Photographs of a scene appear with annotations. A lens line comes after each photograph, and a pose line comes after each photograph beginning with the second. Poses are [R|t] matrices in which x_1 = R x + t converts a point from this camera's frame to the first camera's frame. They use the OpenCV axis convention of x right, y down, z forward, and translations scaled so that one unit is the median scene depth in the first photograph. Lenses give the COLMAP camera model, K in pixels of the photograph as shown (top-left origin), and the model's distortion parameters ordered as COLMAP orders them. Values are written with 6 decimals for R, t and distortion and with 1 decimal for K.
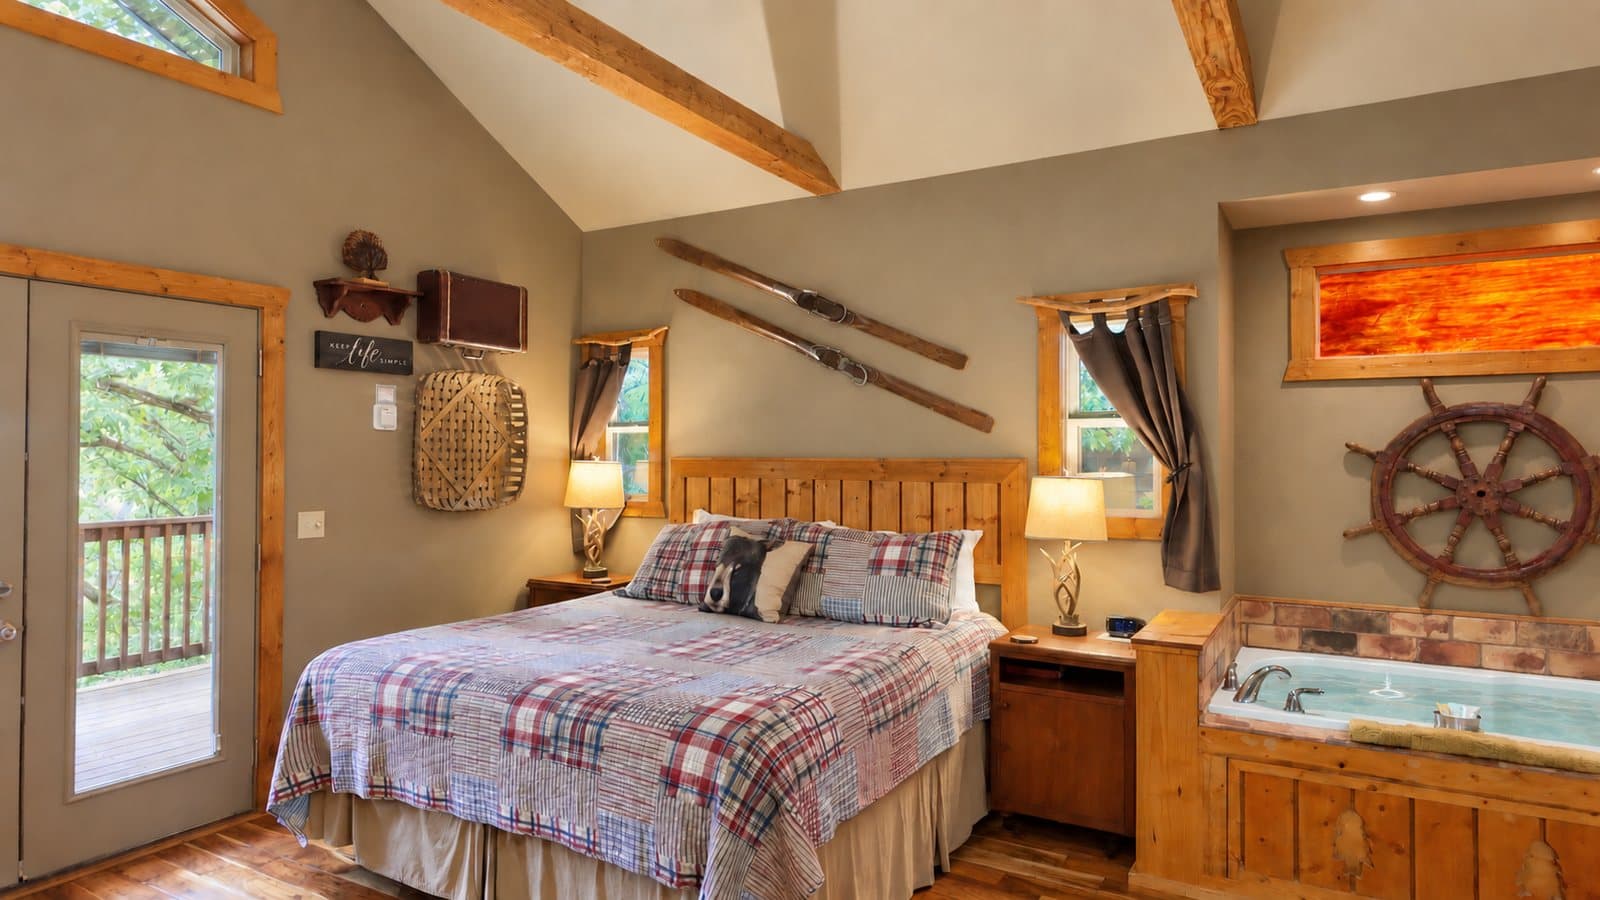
lens RADIAL K [[927.7, 0, 800.7], [0, 927.7, 439.7], [0, 0, 1]] dist [-0.001509, -0.000537]
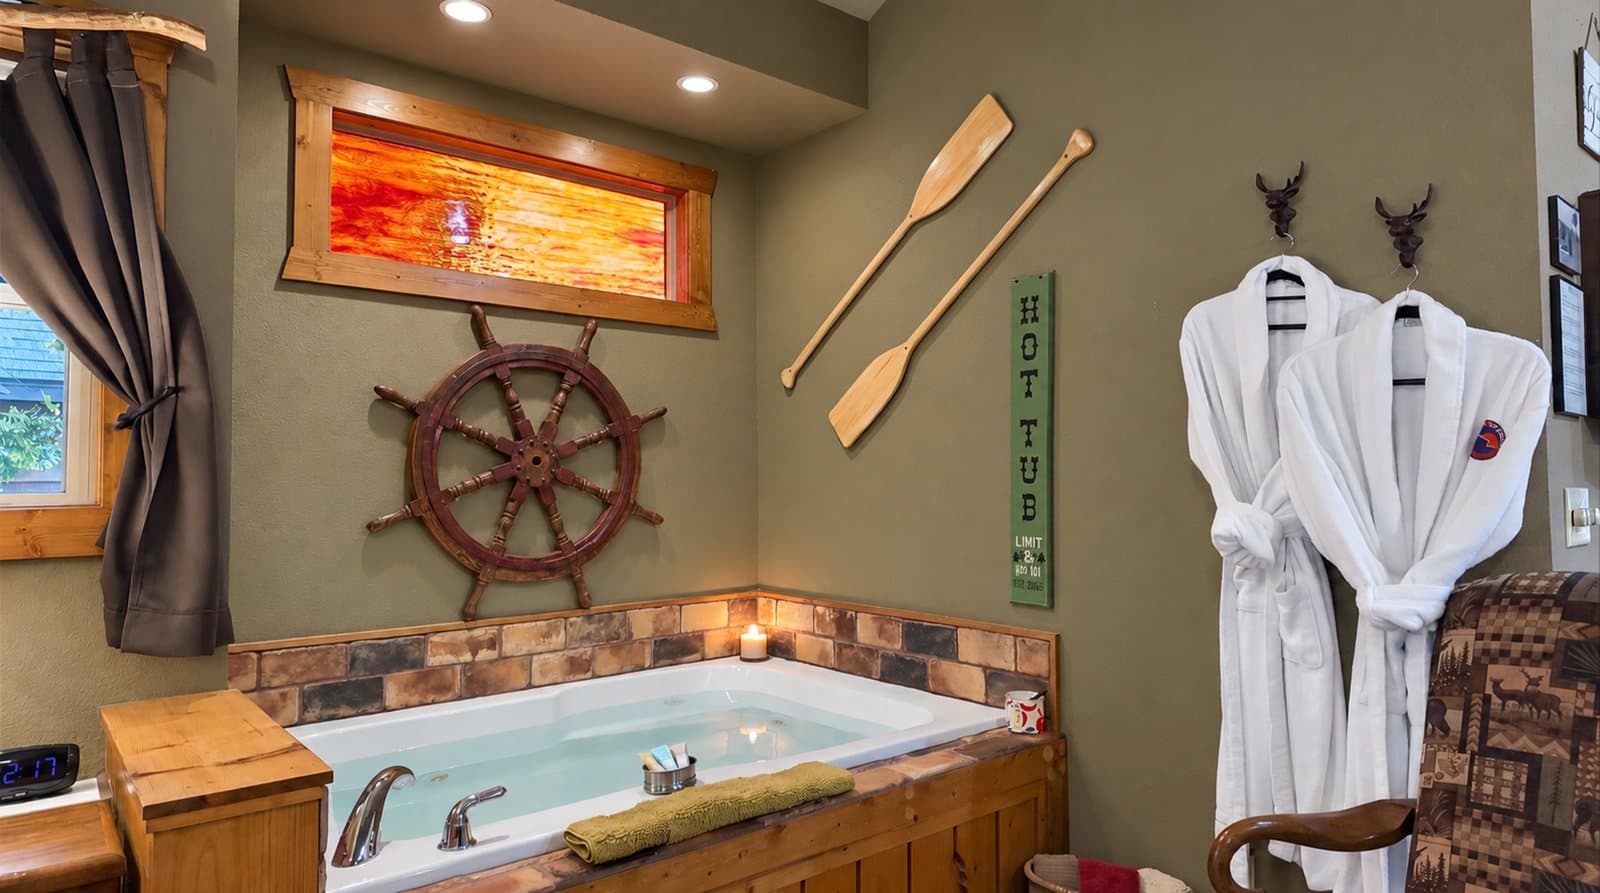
lens RADIAL K [[923.4, 0, 798.7], [0, 923.4, 437.6], [0, 0, 1]] dist [0.001298, -0.001048]
pose [[0.308287, 0.037937, 0.950536, 0.064745], [-0.009342, 0.999277, -0.036853, 0.063840], [-0.951247, 0.002481, 0.308419, 0.538346]]
